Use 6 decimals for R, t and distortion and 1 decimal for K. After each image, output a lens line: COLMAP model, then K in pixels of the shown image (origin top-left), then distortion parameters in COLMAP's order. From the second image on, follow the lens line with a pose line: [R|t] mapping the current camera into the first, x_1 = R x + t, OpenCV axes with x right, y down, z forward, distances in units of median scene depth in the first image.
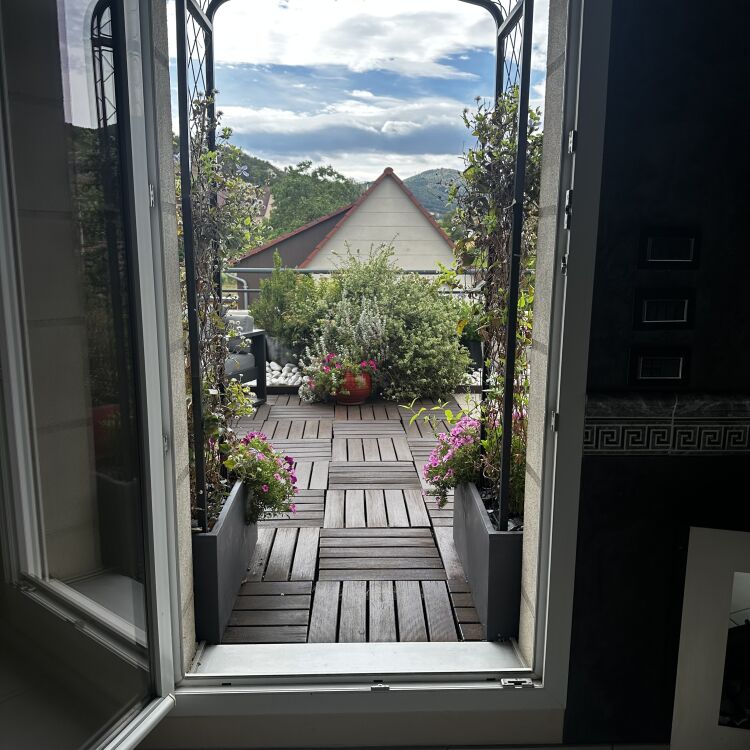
lens RADIAL K [[701.2, 0, 375.0], [0, 701.2, 375.0], [0, 0, 1]] dist [0.001789, -0.000844]
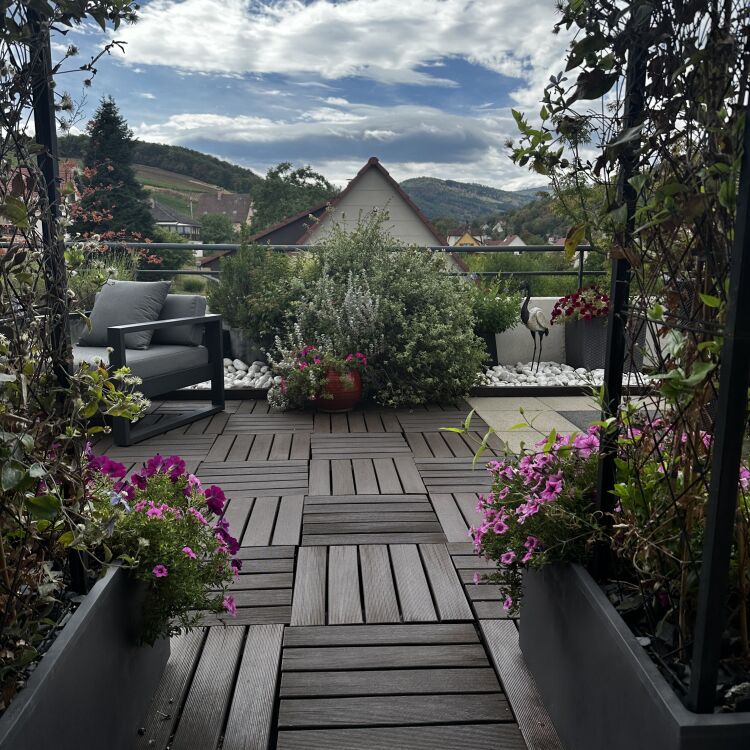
lens RADIAL K [[701.2, 0, 375.0], [0, 701.2, 375.0], [0, 0, 1]] dist [0.001789, -0.000844]
pose [[0.999689, -0.005948, 0.024228, -0.009698], [0.006210, 0.999923, -0.010756, 0.010871], [-0.024162, 0.010903, 0.999649, 0.248853]]
